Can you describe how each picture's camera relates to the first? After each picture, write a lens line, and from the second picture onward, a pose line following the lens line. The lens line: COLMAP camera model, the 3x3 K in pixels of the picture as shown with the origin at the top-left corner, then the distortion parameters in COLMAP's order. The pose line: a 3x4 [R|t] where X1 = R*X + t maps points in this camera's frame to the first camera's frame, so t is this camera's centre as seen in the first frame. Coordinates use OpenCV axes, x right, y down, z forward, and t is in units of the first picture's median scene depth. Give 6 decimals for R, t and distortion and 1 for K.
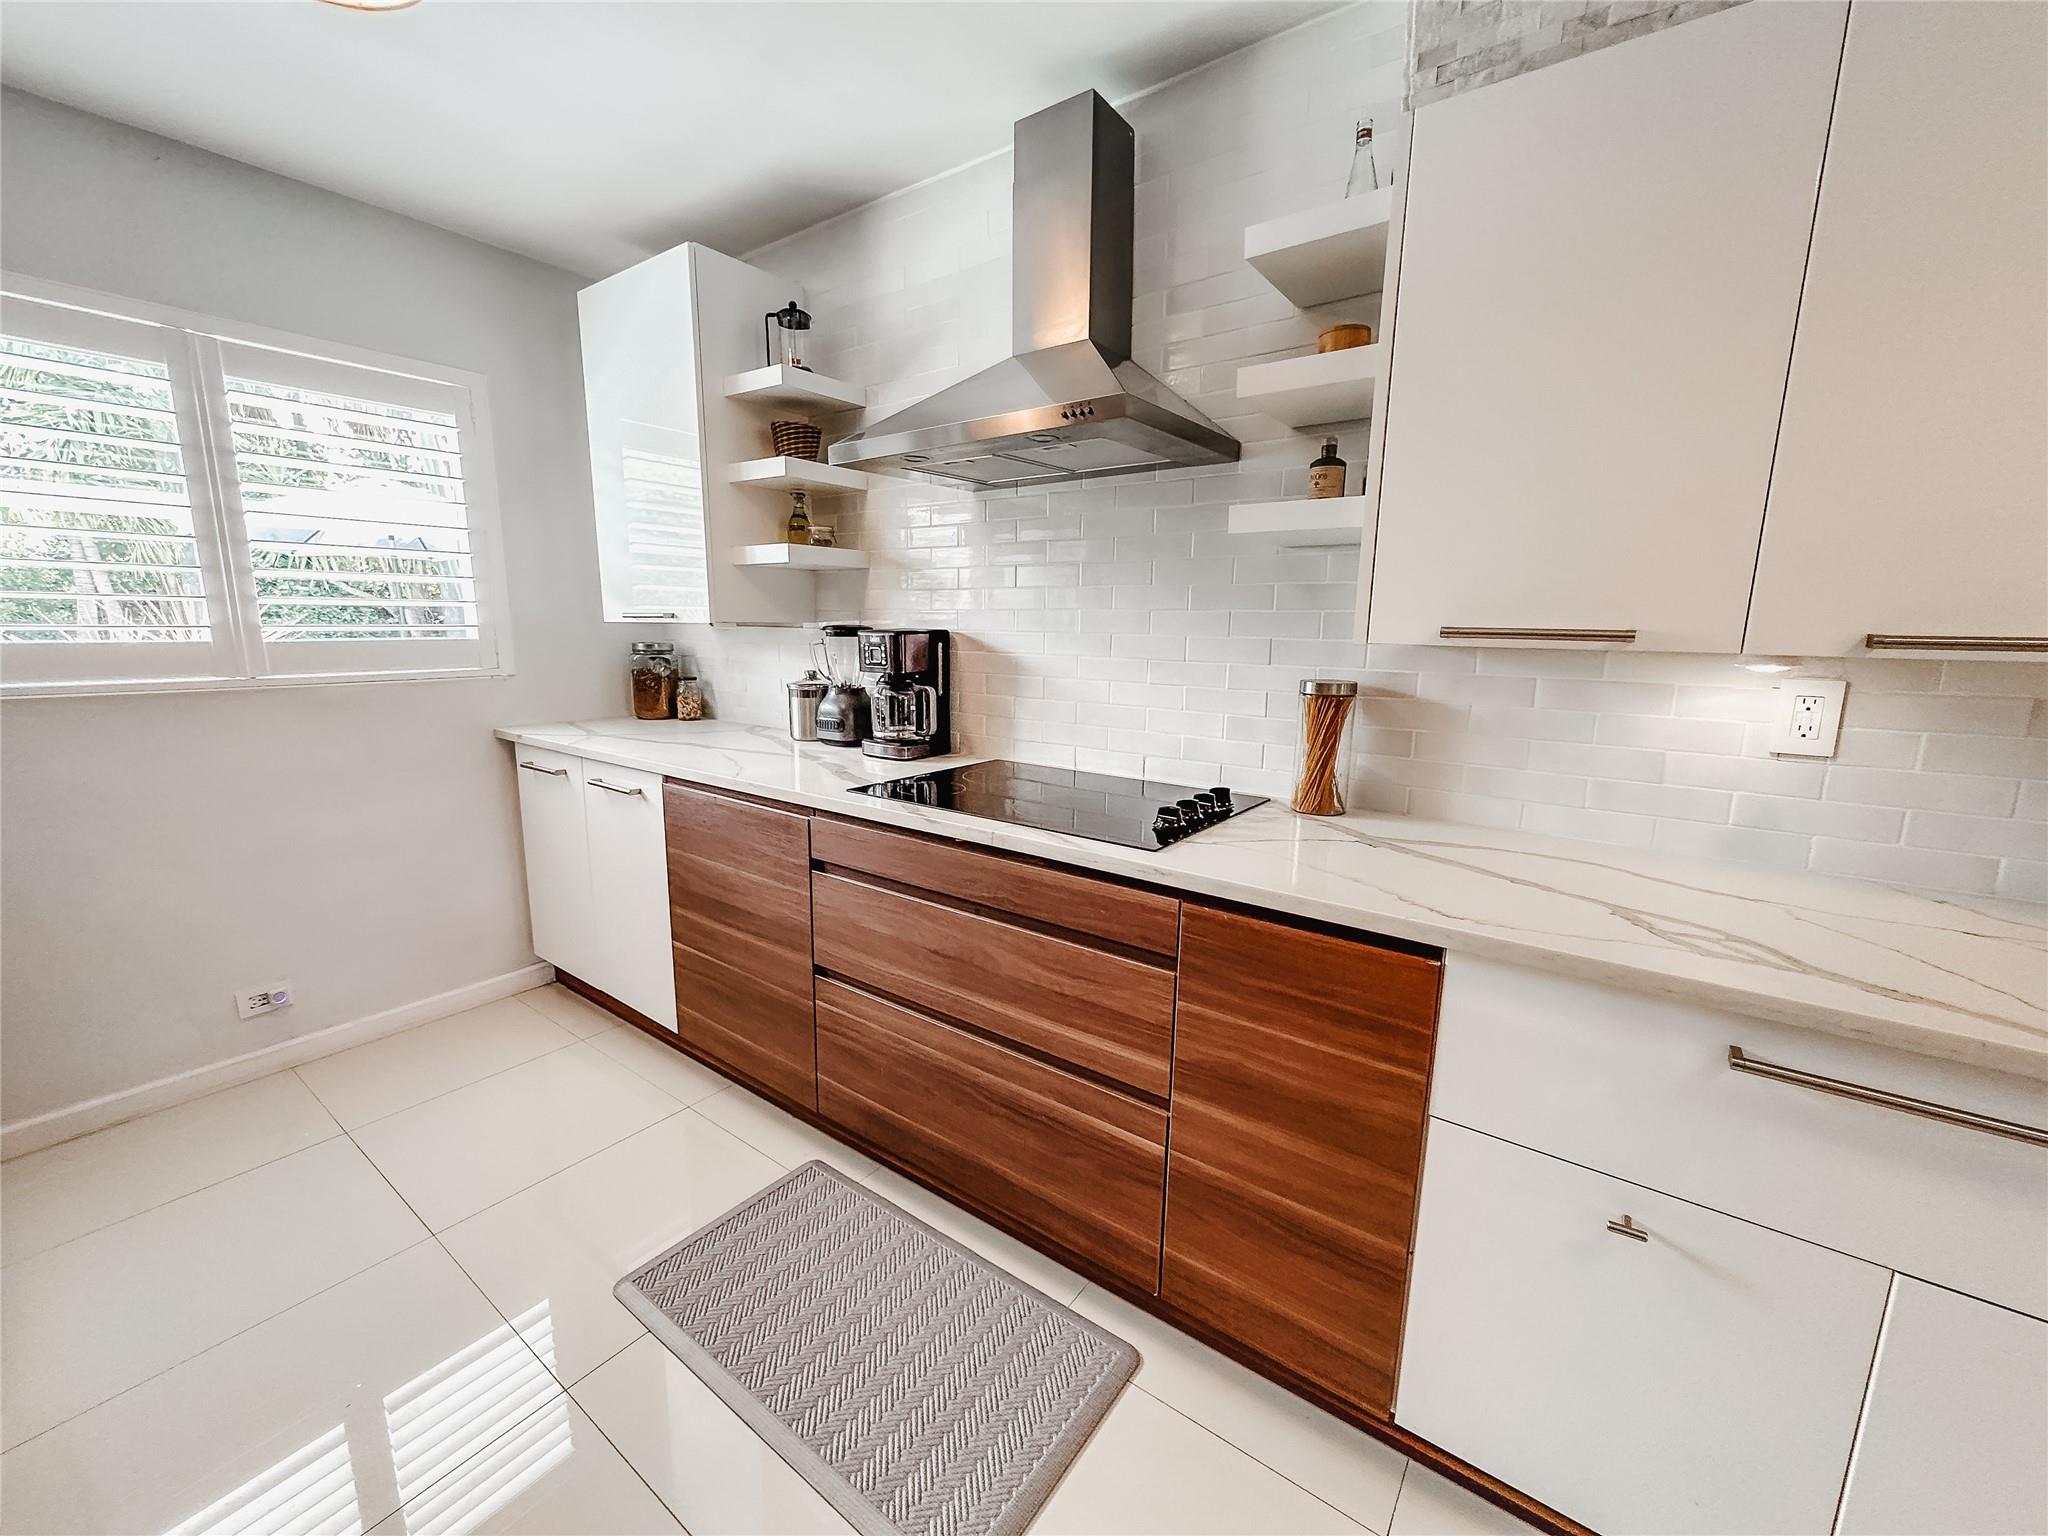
lens RADIAL K [[817.8, 0, 1036.4], [0, 817.8, 768.2], [0, 0, 1]] dist [-0.006153, 0.000750]
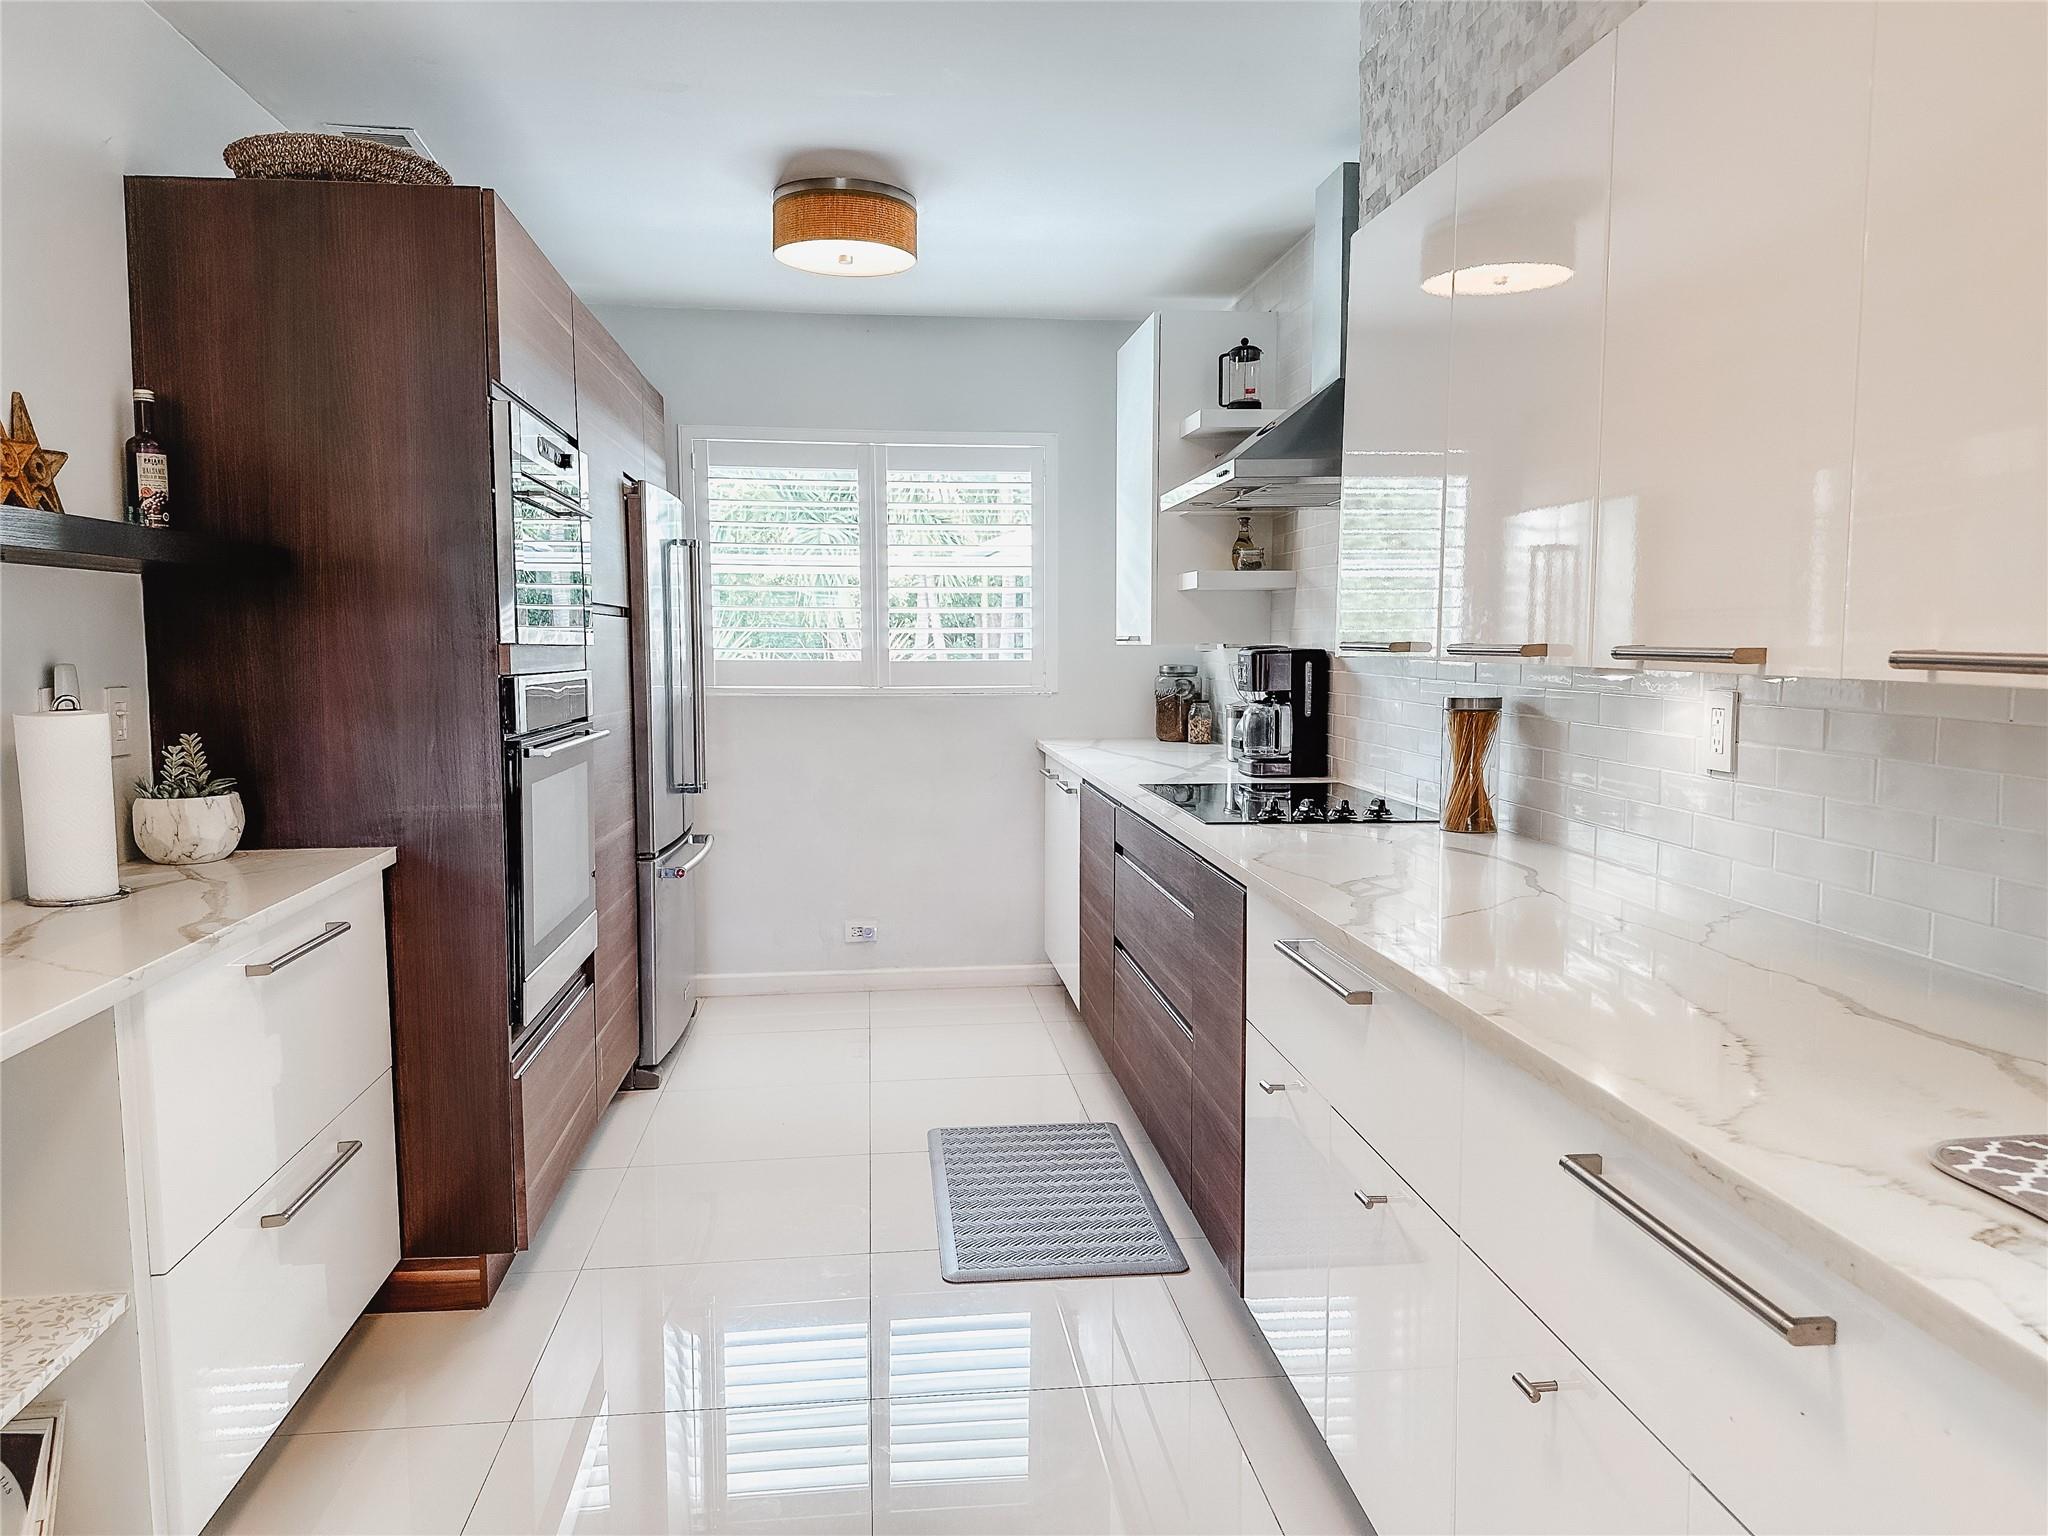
lens RADIAL K [[1435.2, 0, 1020.1], [0, 1435.2, 781.5], [0, 0, 1]] dist [0.053599, -0.056784]
pose [[0.670874, 0.062547, -0.738929, 0.907482], [-0.124513, 0.991791, -0.029094, 0.079782], [0.731044, 0.111524, 0.673155, -0.389393]]
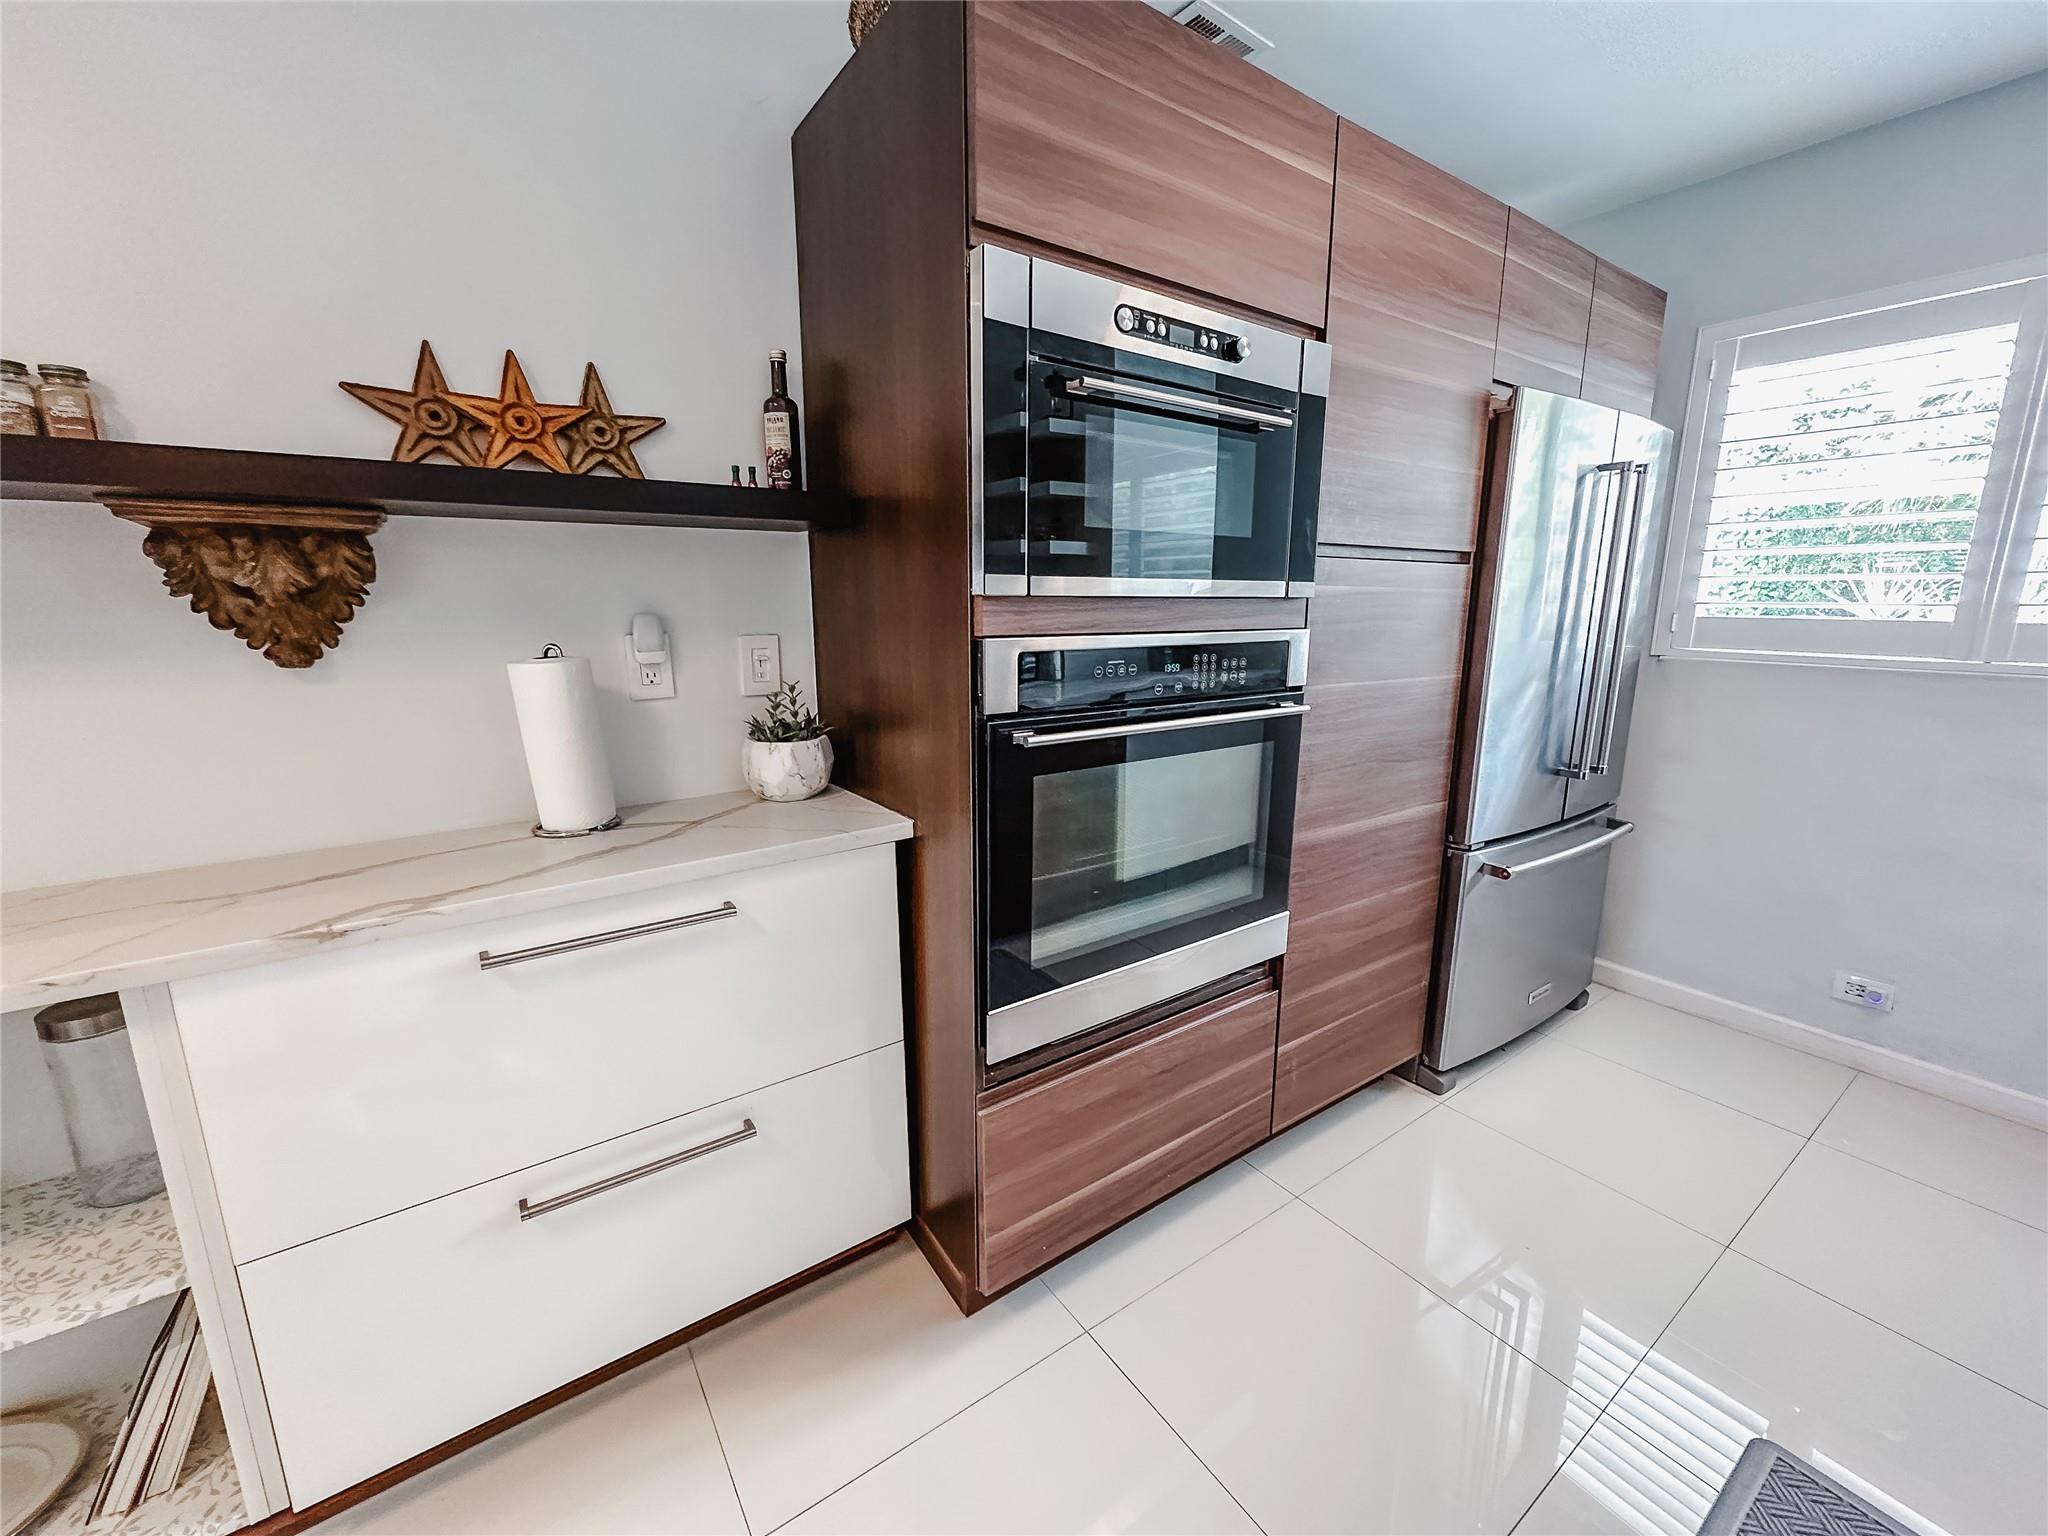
lens RADIAL K [[817.8, 0, 1015.9], [0, 817.8, 765.6], [0, 0, 1]] dist [-0.006153, 0.000750]
pose [[-0.329765, 0.184305, -0.925898, 0.230272], [-0.169832, 0.953177, 0.250222, -0.043646], [0.928662, 0.239762, -0.283023, 0.272877]]
